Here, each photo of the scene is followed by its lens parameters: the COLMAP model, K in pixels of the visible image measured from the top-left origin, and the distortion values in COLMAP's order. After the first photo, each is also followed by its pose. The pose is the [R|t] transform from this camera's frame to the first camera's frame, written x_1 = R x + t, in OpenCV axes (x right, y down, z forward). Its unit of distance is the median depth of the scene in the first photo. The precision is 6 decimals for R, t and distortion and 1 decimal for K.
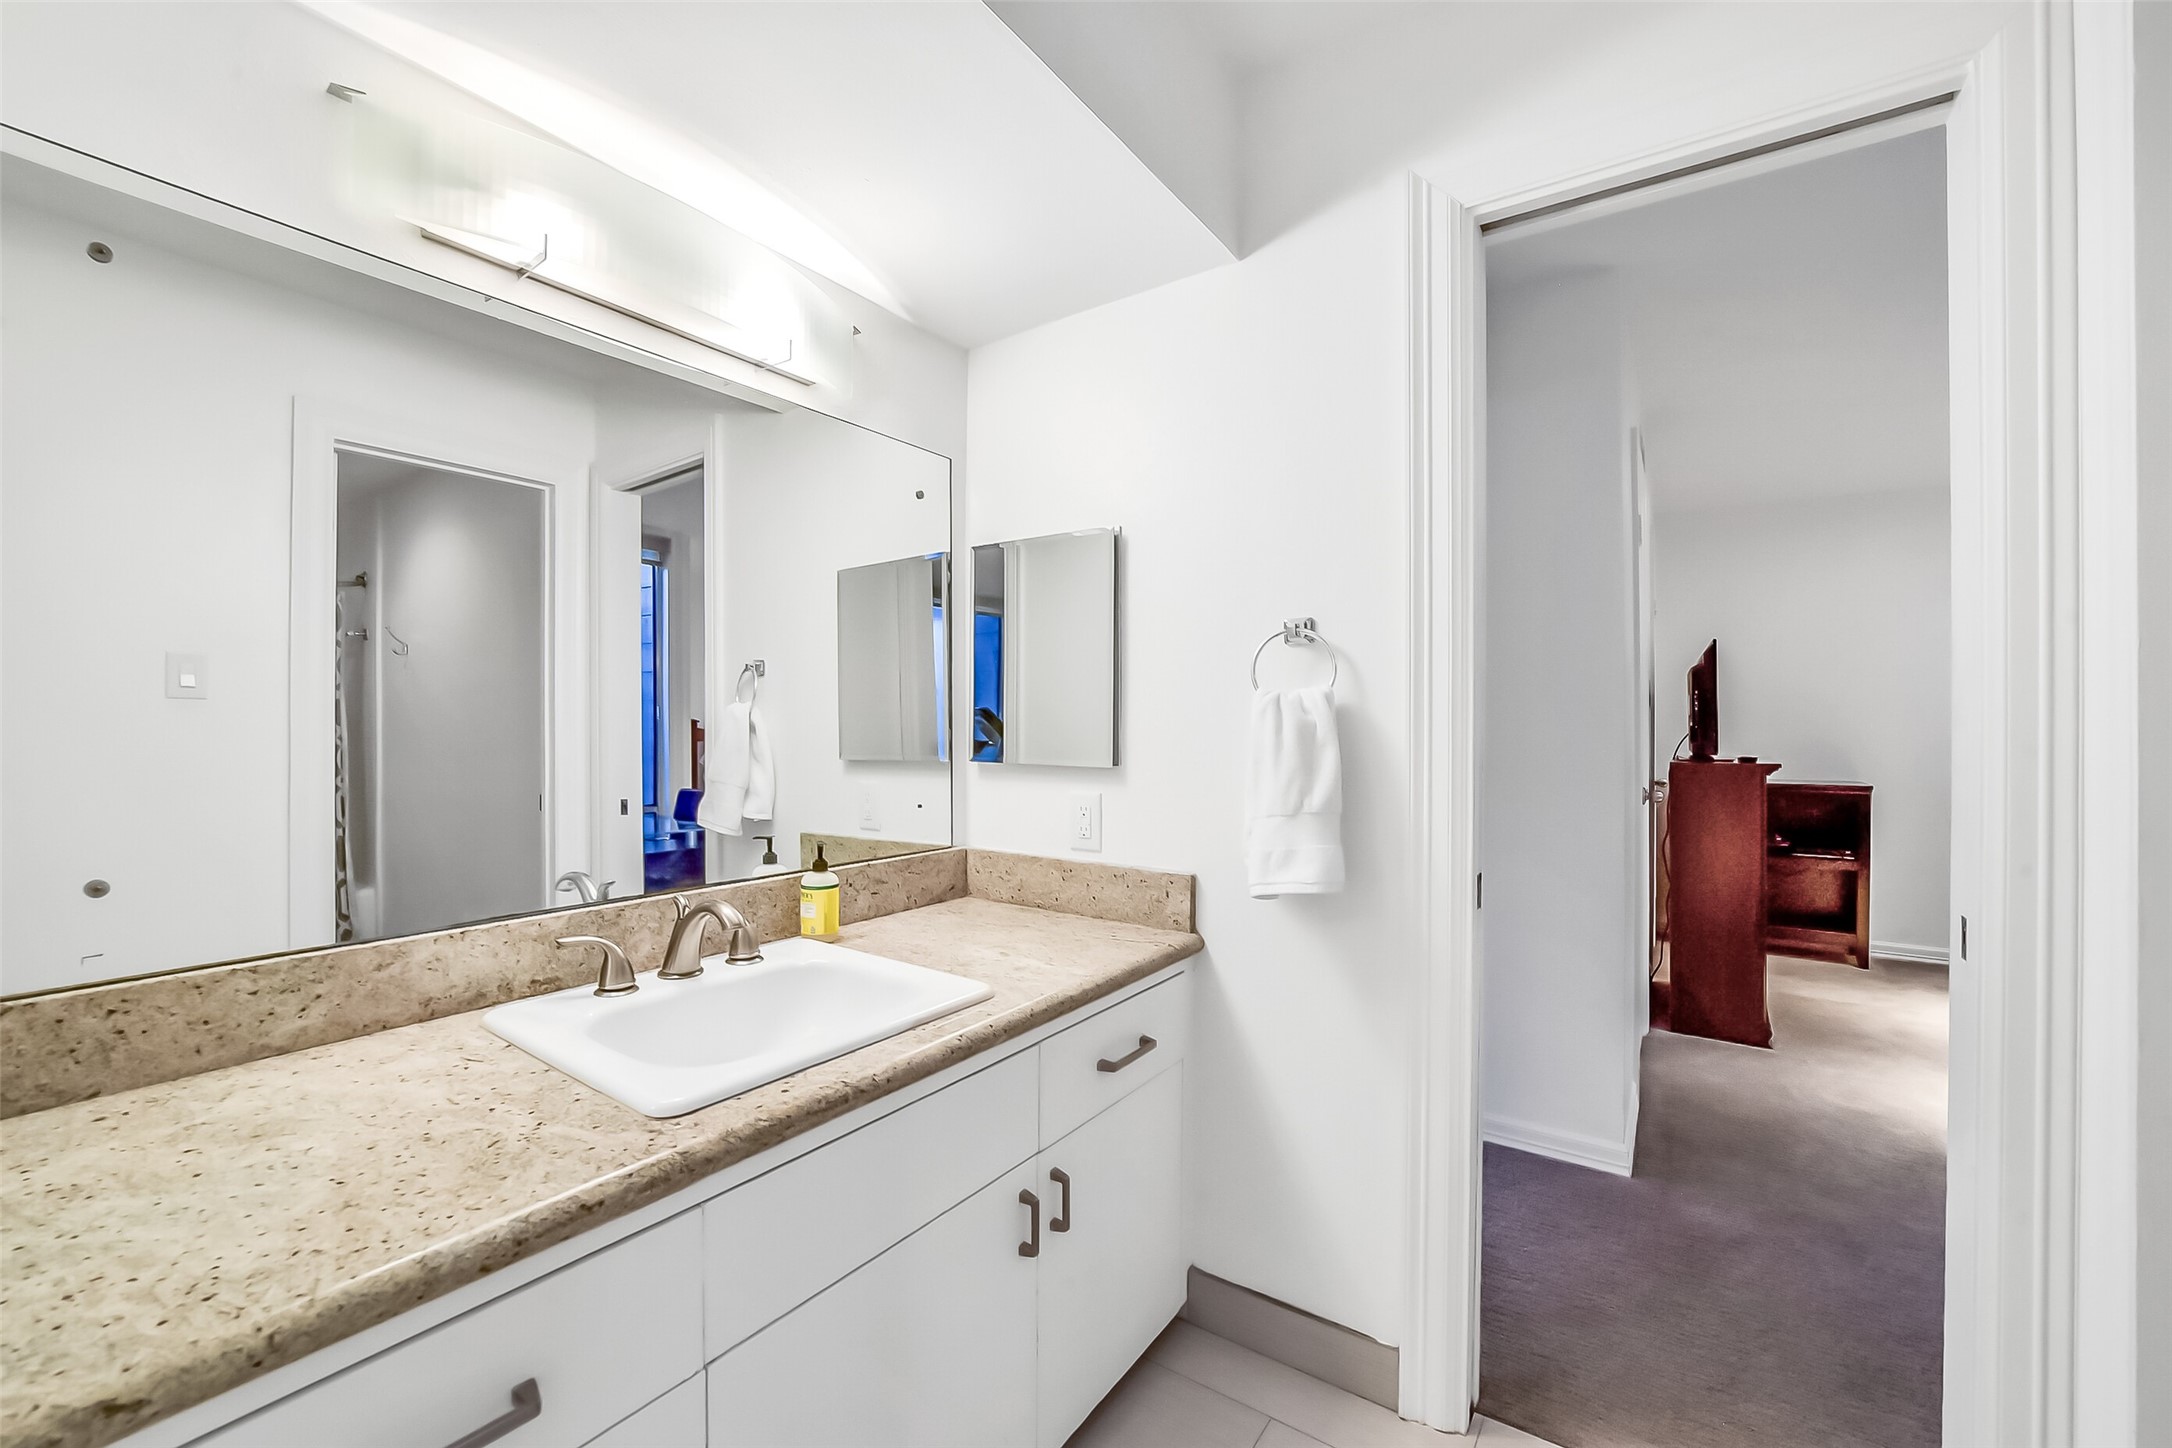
lens RADIAL K [[863.0, 0, 1086.6], [0, 863.0, 722.0], [0, 0, 1]] dist [-0.033707, 0.008180]
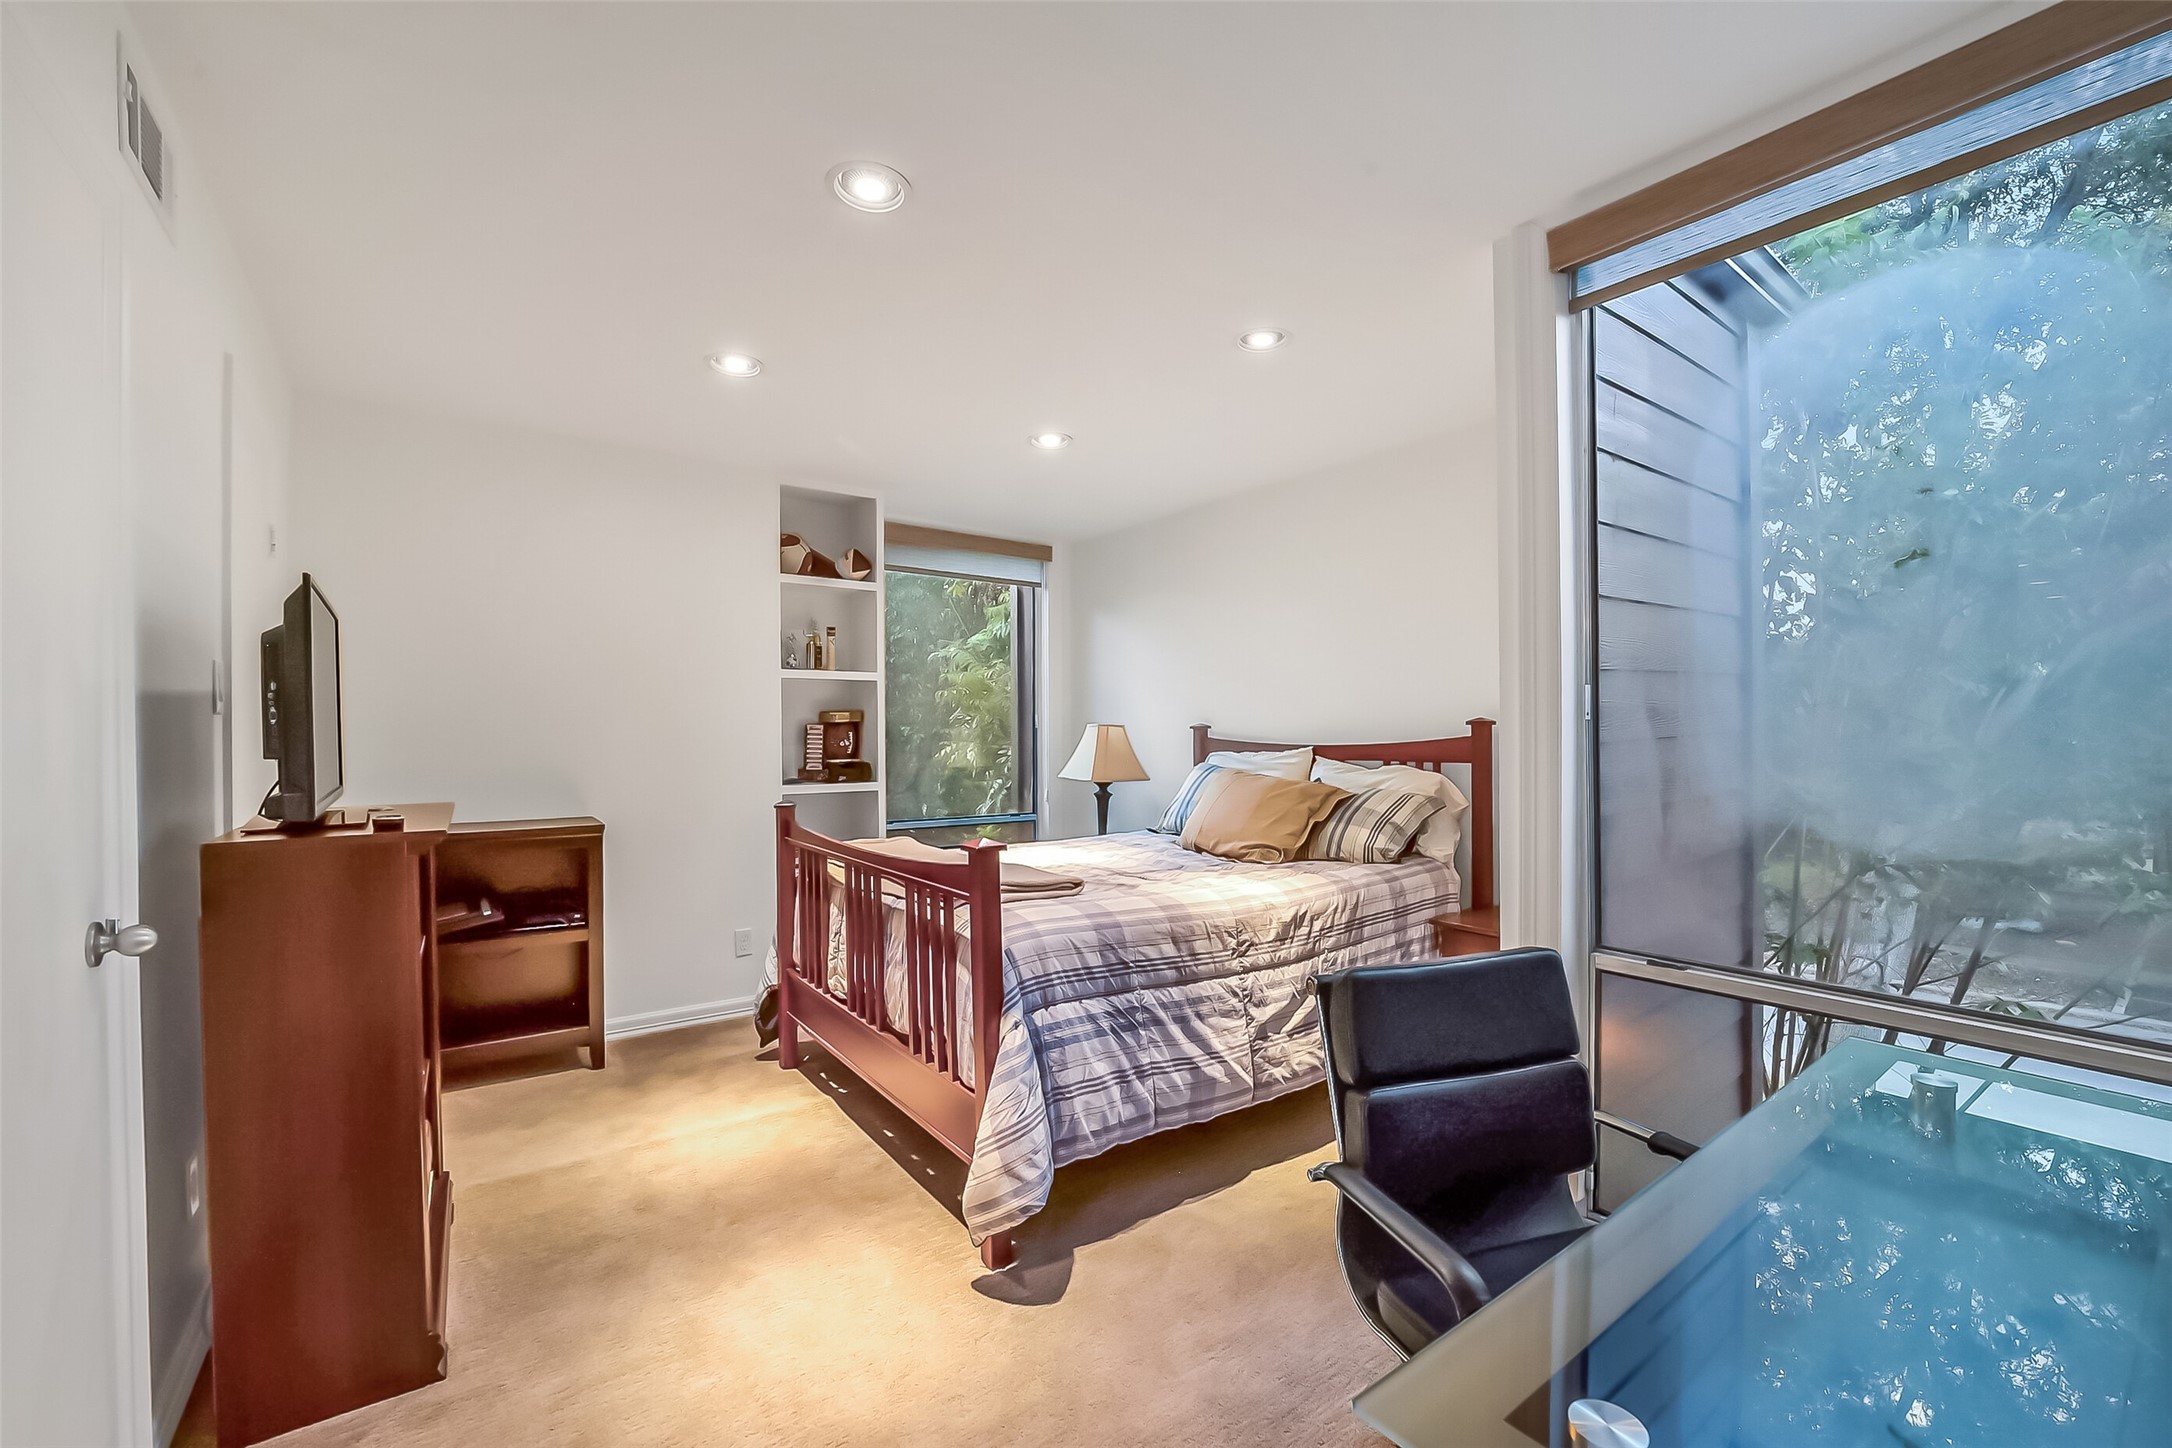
lens RADIAL K [[863.0, 0, 1081.7], [0, 863.0, 727.2], [0, 0, 1]] dist [-0.033707, 0.008180]
pose [[0.312623, -0.004310, 0.949868, 0.348767], [0.002524, 0.999990, 0.003706, -0.010806], [-0.949874, 0.001239, 0.312631, 0.365000]]
